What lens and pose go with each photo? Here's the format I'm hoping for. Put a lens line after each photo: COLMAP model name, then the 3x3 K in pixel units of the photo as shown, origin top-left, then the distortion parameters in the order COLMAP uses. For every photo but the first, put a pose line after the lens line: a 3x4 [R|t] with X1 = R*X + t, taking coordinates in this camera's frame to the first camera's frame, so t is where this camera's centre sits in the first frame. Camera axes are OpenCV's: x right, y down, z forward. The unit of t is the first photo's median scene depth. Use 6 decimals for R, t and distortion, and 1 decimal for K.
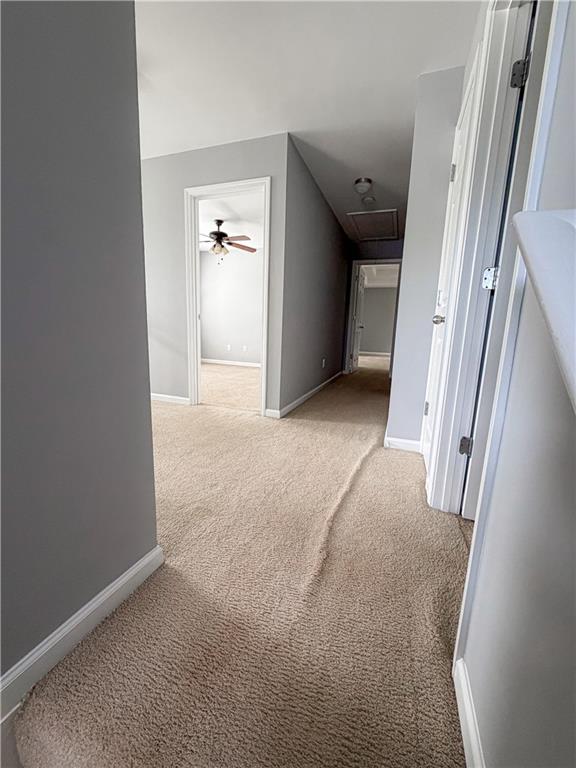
lens RADIAL K [[306.9, 0, 287.9], [0, 306.9, 381.3], [0, 0, 1]] dist [-0.002183, 0.000106]
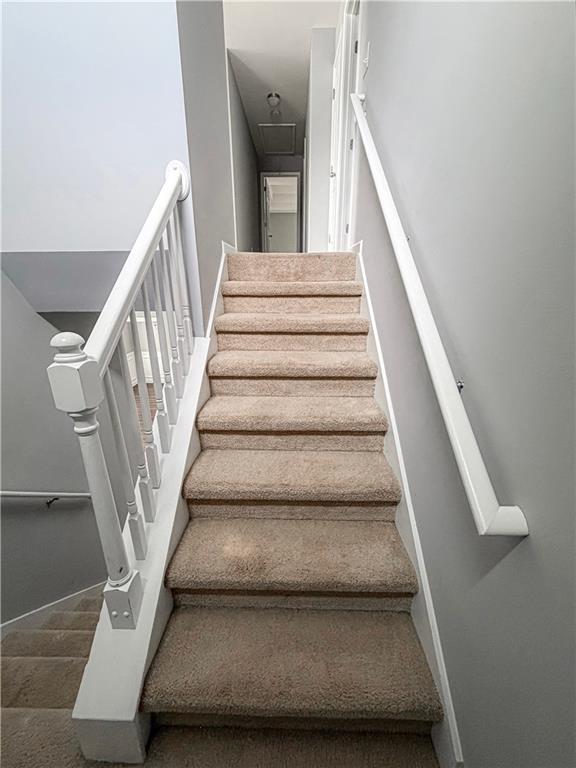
lens RADIAL K [[306.9, 0, 287.9], [0, 306.9, 381.3], [0, 0, 1]] dist [-0.002183, 0.000106]
pose [[0.944145, -0.146960, 0.294946, -0.242825], [0.096700, 0.979203, 0.178352, 0.305673], [-0.315023, -0.139869, 0.938721, -0.412912]]
